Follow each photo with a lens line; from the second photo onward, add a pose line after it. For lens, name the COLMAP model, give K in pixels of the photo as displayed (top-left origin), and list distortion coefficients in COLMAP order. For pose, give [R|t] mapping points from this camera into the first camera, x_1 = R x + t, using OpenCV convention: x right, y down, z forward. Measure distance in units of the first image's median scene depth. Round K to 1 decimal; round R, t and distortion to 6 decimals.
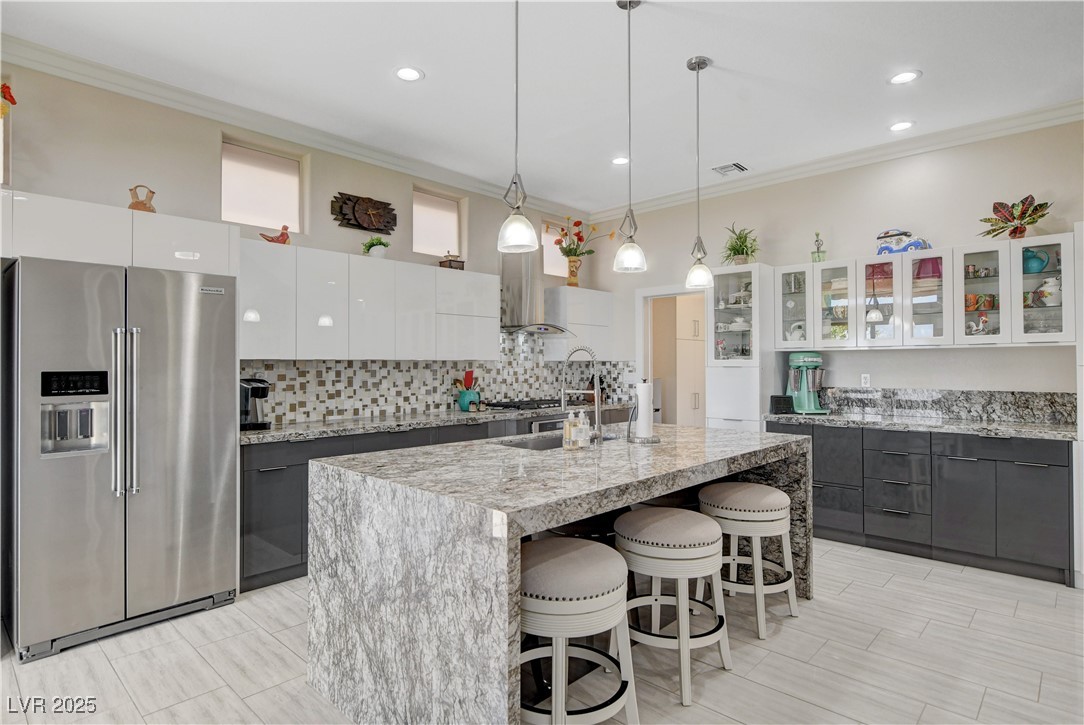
lens RADIAL K [[580.2, 0, 539.8], [0, 580.2, 357.2], [0, 0, 1]] dist [-0.008056, 0.002365]
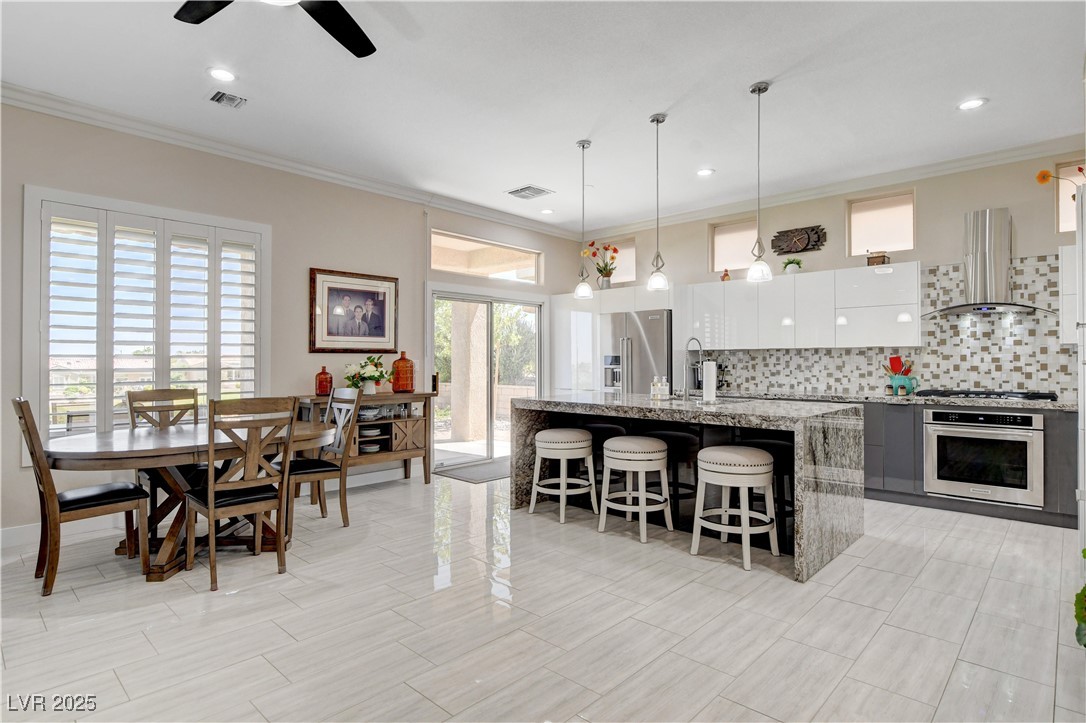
lens RADIAL K [[567.4, 0, 543.3], [0, 567.4, 356.0], [0, 0, 1]] dist [-0.014789, 0.003663]
pose [[0.002134, -0.009000, -0.999957, 1.068397], [0.013046, 0.999875, -0.008972, 0.027041], [0.999913, -0.013027, 0.002251, 0.423685]]
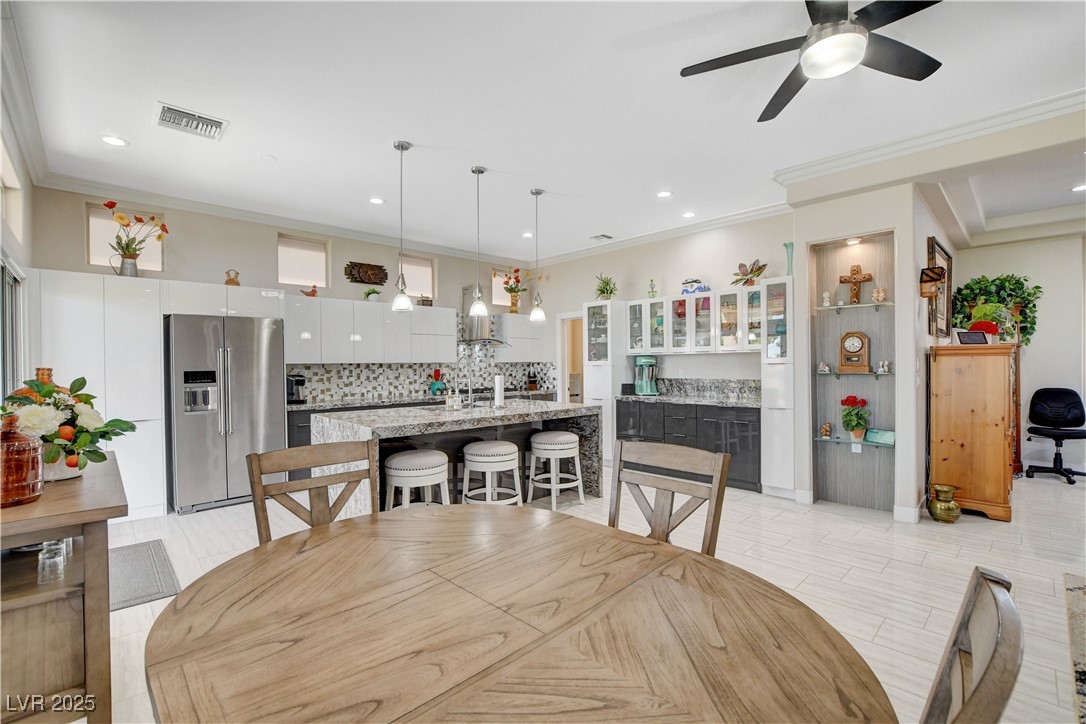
lens RADIAL K [[478.9, 0, 542.2], [0, 478.9, 367.8], [0, 0, 1]] dist [-0.028006, 0.004433]
pose [[0.998677, -0.007298, -0.050898, 0.272958], [0.008354, 0.999754, 0.020560, -0.005933], [0.050735, -0.020958, 0.998492, -0.337968]]
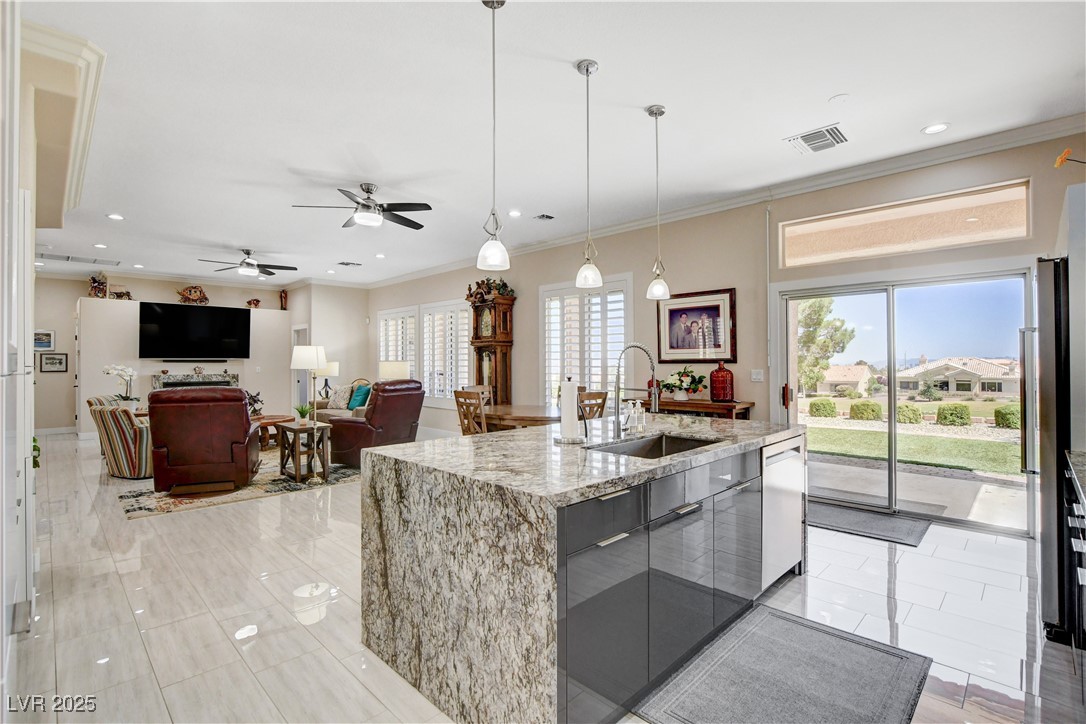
lens RADIAL K [[502.2, 0, 543.1], [0, 502.2, 359.2], [0, 0, 1]] dist [-0.019922, 0.000184]
pose [[-0.999749, 0.005940, 0.021623, 0.151563], [0.005565, 0.999834, -0.017345, 0.013642], [-0.021722, -0.017220, -0.999616, 1.286488]]
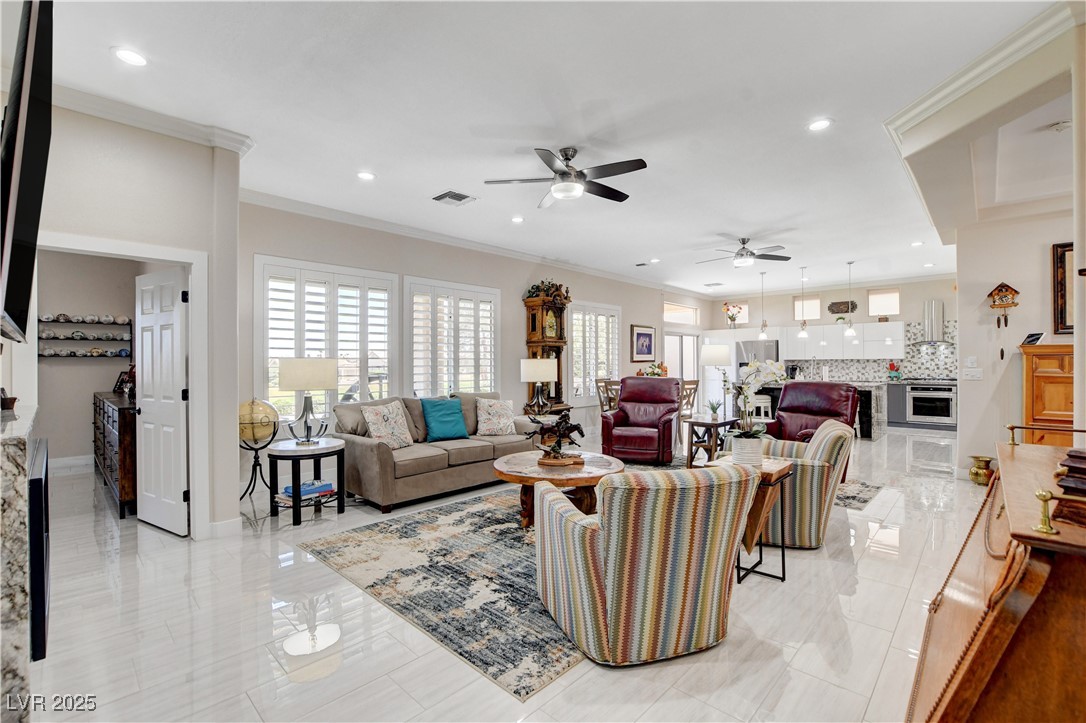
lens RADIAL K [[478.9, 0, 543.7], [0, 478.9, 360.1], [0, 0, 1]] dist [-0.028006, 0.004433]
pose [[-0.004395, -0.005083, -0.999977, 2.119250], [0.017064, 0.999841, -0.005158, -0.004124], [0.999845, -0.017087, -0.004308, -0.469208]]
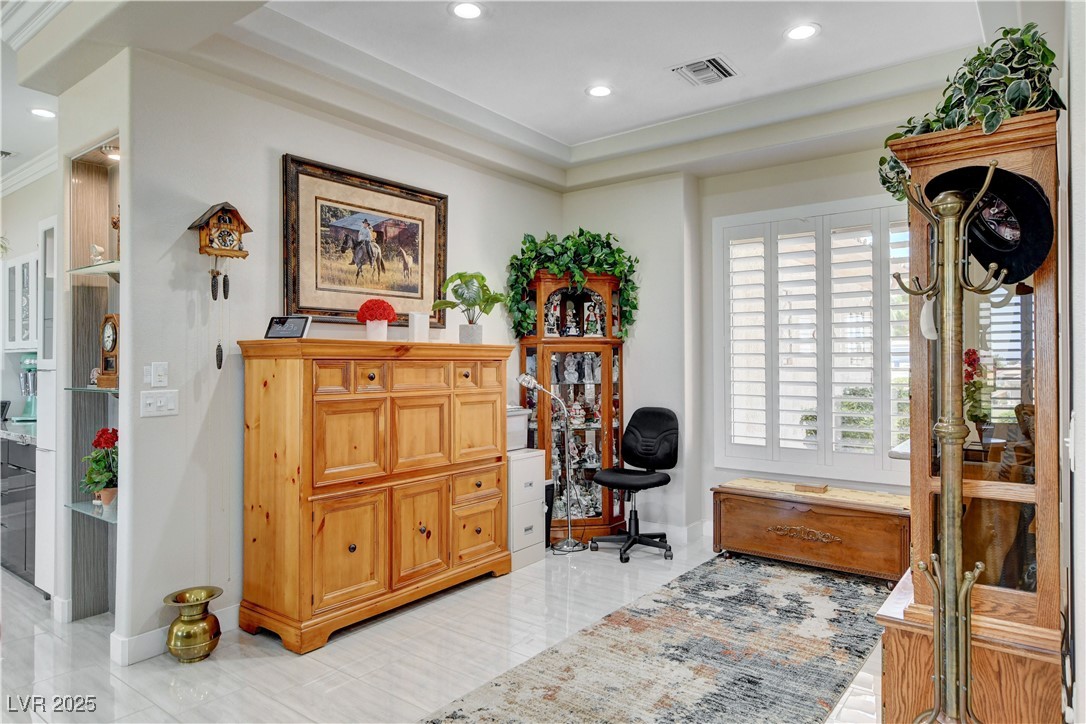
lens RADIAL K [[668.4, 0, 547.6], [0, 668.4, 358.8], [0, 0, 1]] dist [0.005155, 0.000888]
pose [[0.994708, -0.002022, 0.102719, 1.279454], [0.001062, 0.999955, 0.009402, -0.009788], [-0.102734, -0.009243, 0.994666, -0.154396]]
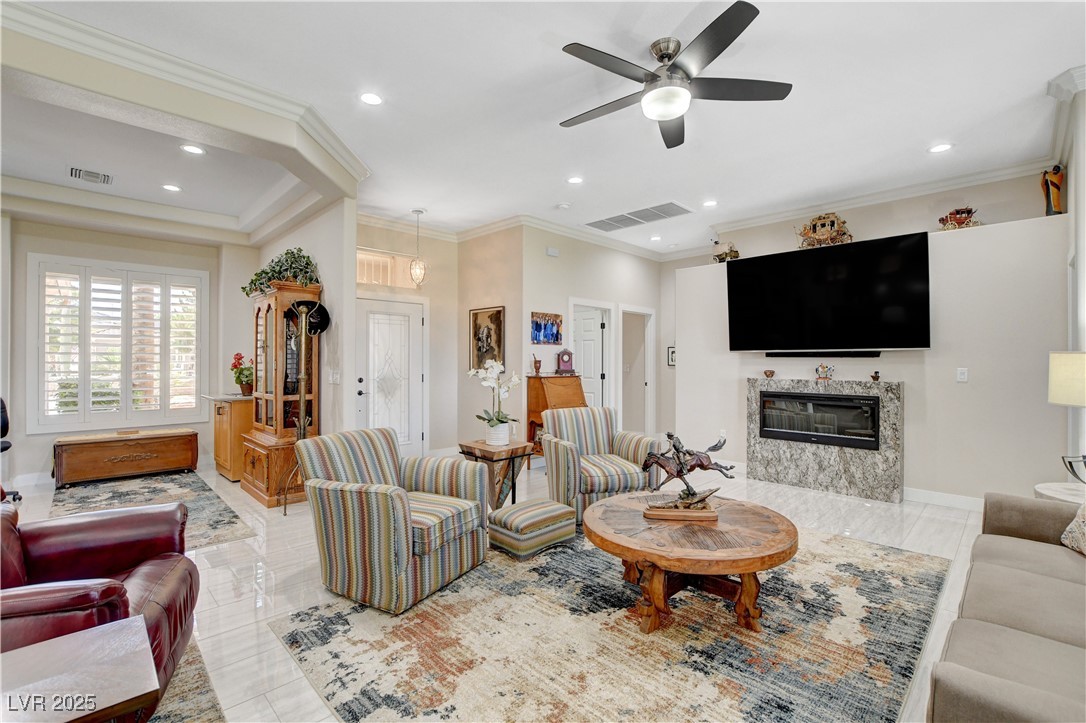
lens RADIAL K [[478.9, 0, 545.6], [0, 478.9, 359.1], [0, 0, 1]] dist [-0.028006, 0.004433]
pose [[0.030566, 0.005127, 0.999520, 0.612376], [-0.013322, 0.999900, -0.004722, -0.000992], [-0.999444, -0.013171, 0.030631, -0.293276]]
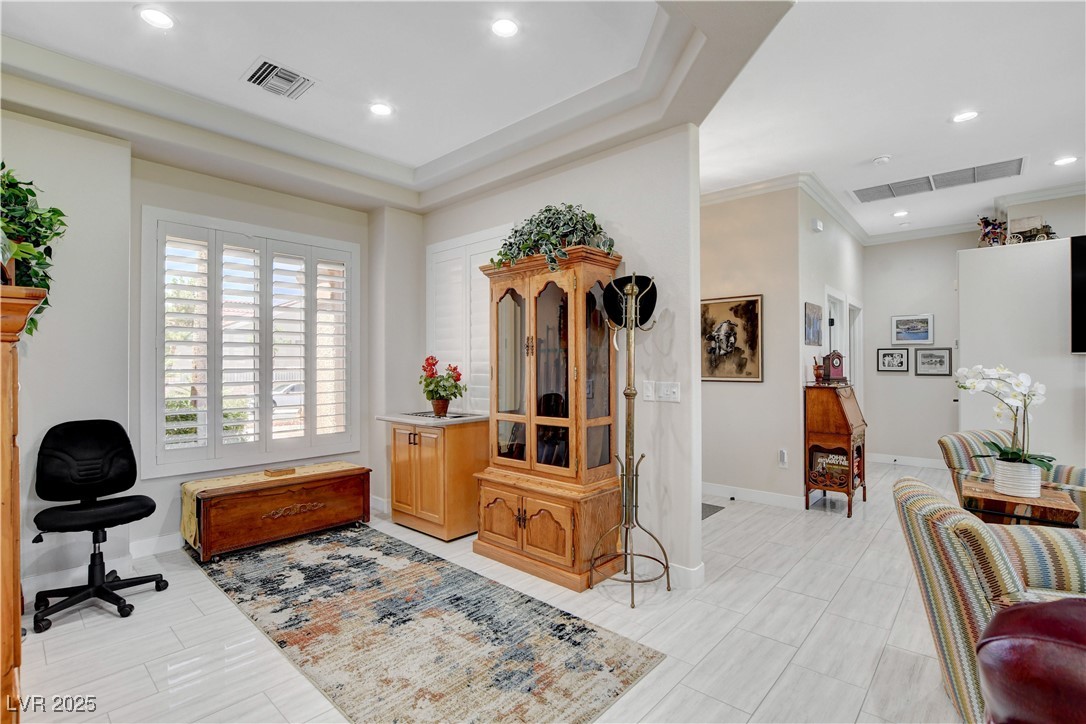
lens RADIAL K [[502.2, 0, 543.7], [0, 502.2, 362.1], [0, 0, 1]] dist [-0.019922, 0.000184]
pose [[-0.018306, 0.008119, 0.999799, 0.892361], [-0.010520, 0.999910, -0.008312, 0.004164], [-0.999777, -0.010670, -0.018219, 0.360749]]
